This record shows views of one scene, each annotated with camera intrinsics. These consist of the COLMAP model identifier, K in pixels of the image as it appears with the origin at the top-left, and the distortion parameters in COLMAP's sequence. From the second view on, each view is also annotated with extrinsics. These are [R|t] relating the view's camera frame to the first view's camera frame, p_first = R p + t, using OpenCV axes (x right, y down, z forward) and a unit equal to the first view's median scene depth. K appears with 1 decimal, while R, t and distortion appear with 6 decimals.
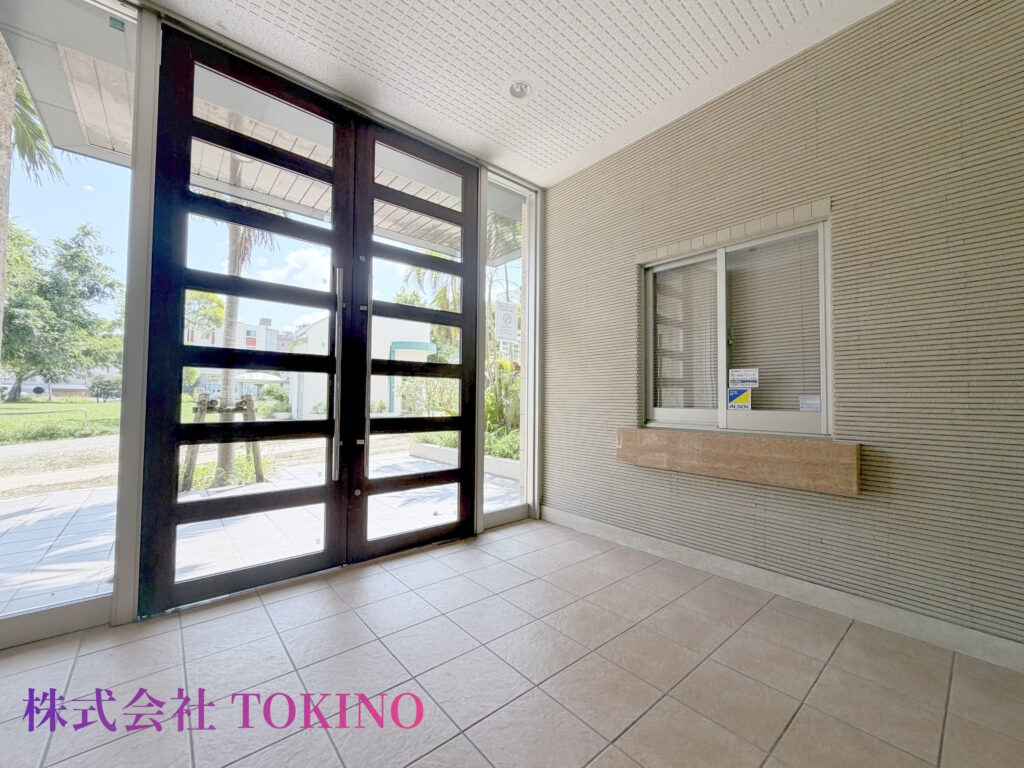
lens RADIAL K [[408.4, 0, 509.3], [0, 408.4, 385.3], [0, 0, 1]] dist [-0.001120, -0.000056]
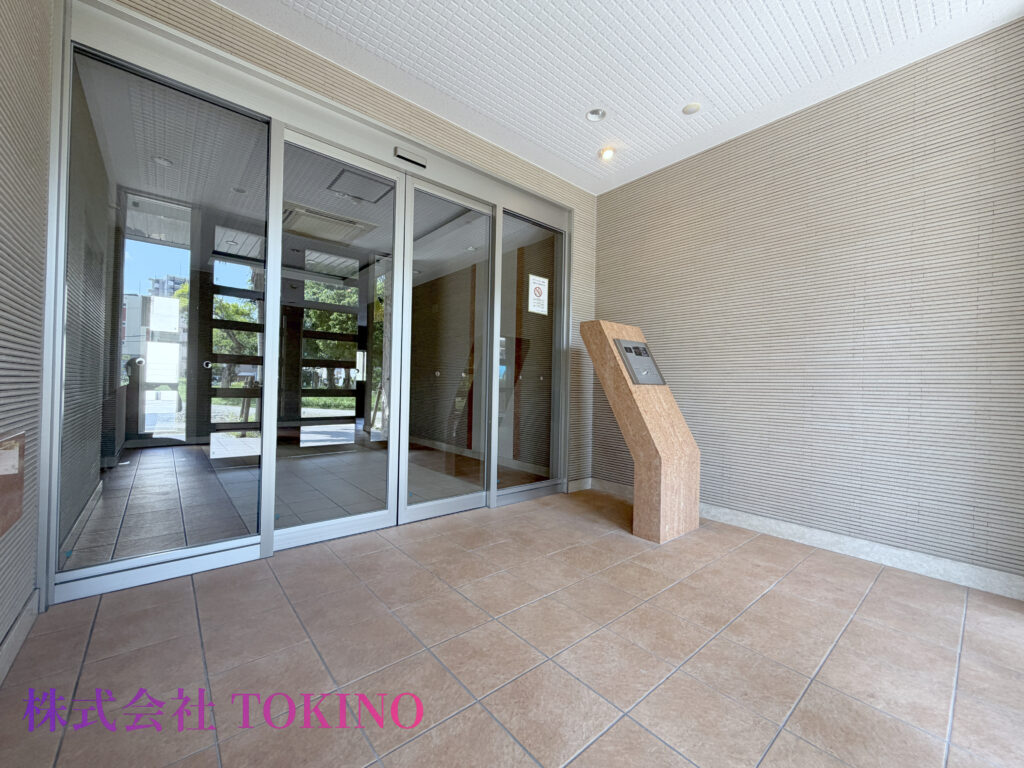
lens RADIAL K [[409.2, 0, 509.6], [0, 409.2, 383.6], [0, 0, 1]] dist [-0.000479, 0.000510]
pose [[-0.999531, -0.030592, -0.001047, 0.111075], [-0.030524, 0.998703, -0.040750, 0.058703], [0.002293, -0.040699, -0.999169, 1.203101]]
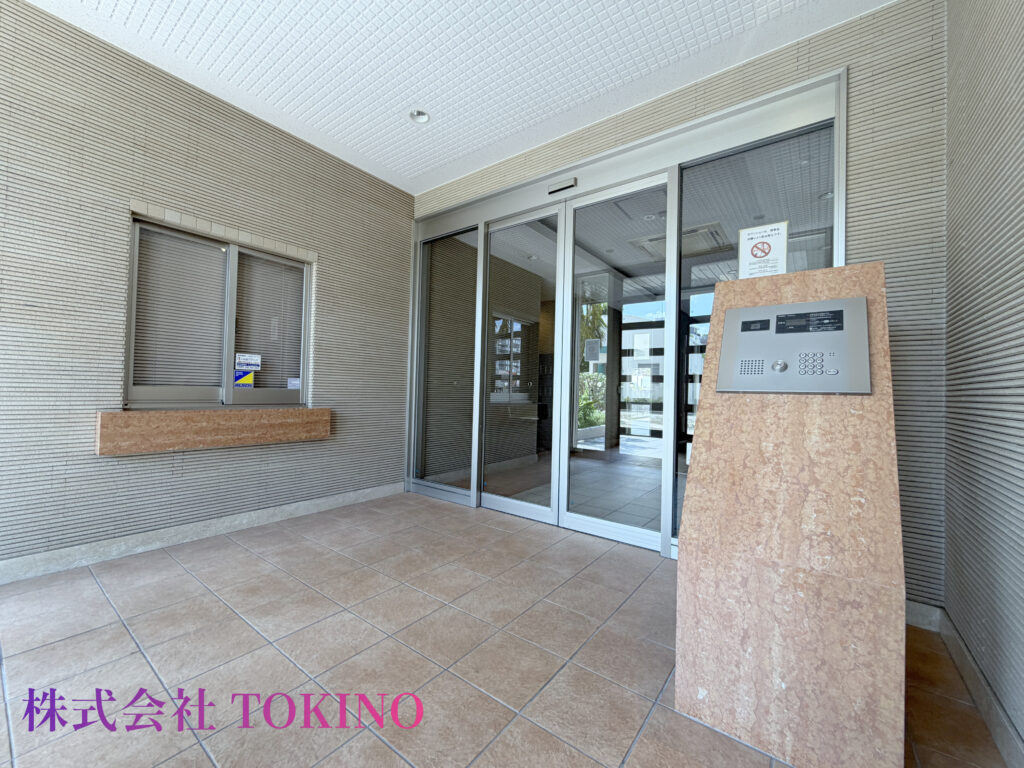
lens RADIAL K [[409.2, 0, 509.6], [0, 409.2, 383.6], [0, 0, 1]] dist [-0.000479, 0.000510]
pose [[-0.222250, 0.003859, 0.974982, -0.752166], [-0.061453, 0.997948, -0.017958, 0.020303], [-0.973051, -0.063906, -0.221556, 0.492047]]
